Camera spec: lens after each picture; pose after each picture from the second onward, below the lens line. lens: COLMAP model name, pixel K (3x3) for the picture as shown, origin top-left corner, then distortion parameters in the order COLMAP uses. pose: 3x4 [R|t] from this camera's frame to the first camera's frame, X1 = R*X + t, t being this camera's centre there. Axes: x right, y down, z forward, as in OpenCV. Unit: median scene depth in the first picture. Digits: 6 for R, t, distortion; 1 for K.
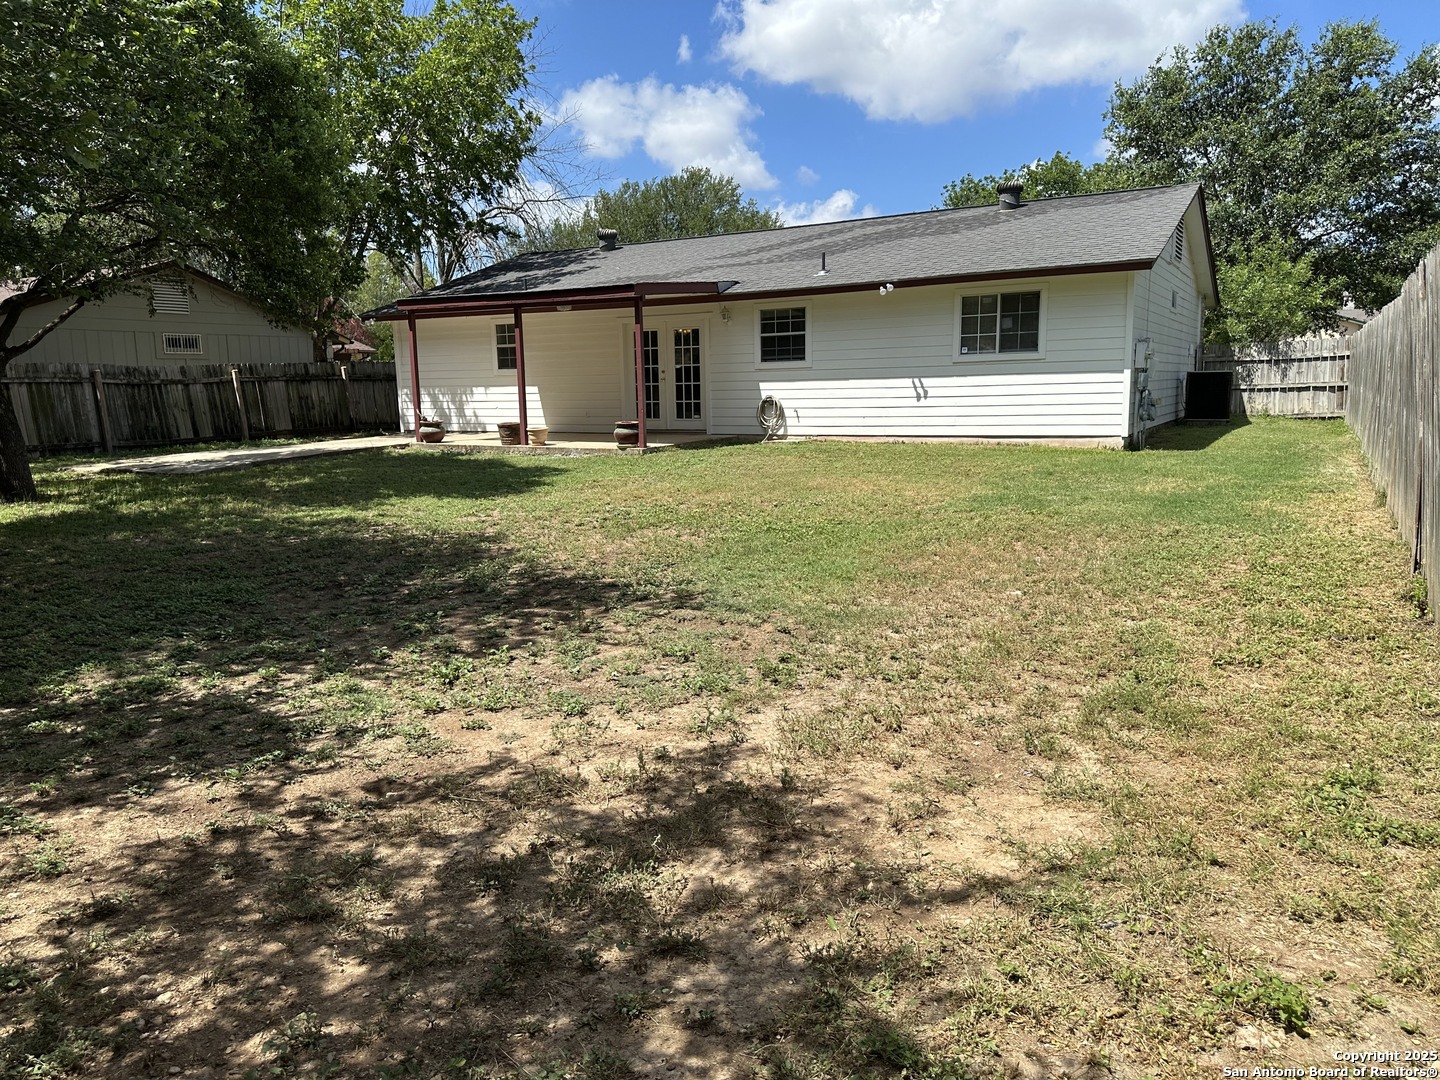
lens RADIAL K [[1010.4, 0, 719.9], [0, 1010.4, 534.5], [0, 0, 1]] dist [0.082070, -0.117383]
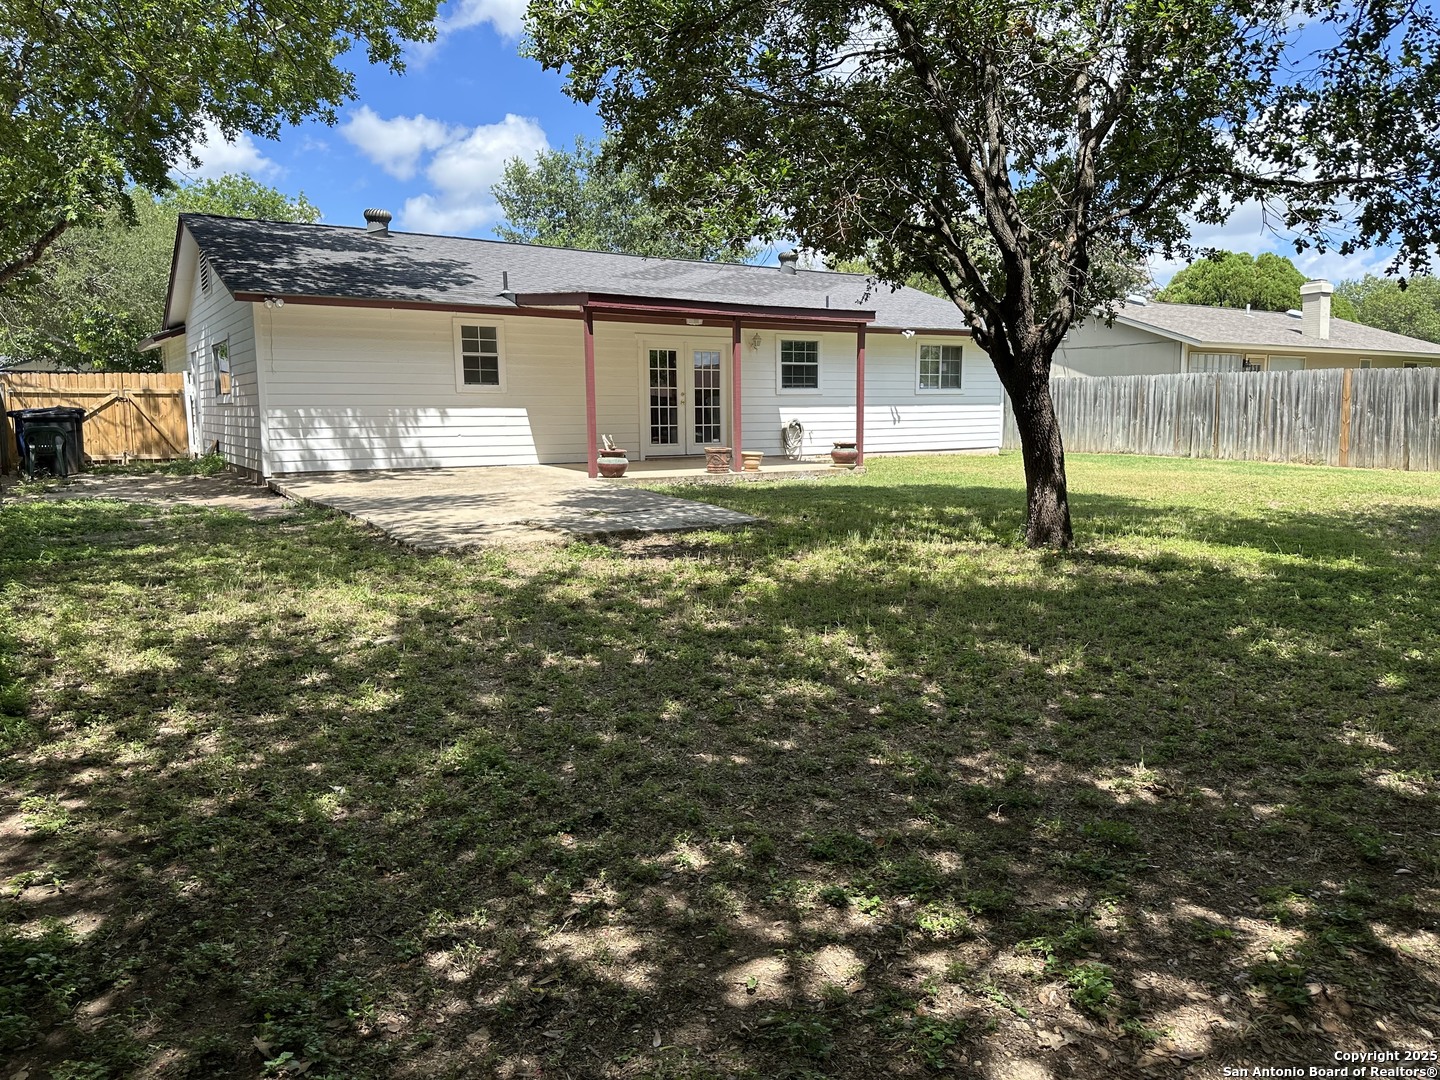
lens RADIAL K [[1010.4, 0, 719.9], [0, 1010.4, 534.5], [0, 0, 1]] dist [0.082070, -0.117383]
pose [[0.416368, -0.095550, 0.904161, -0.923366], [0.129872, 0.990515, 0.044870, -0.069959], [-0.899873, 0.098743, 0.424828, 0.590262]]
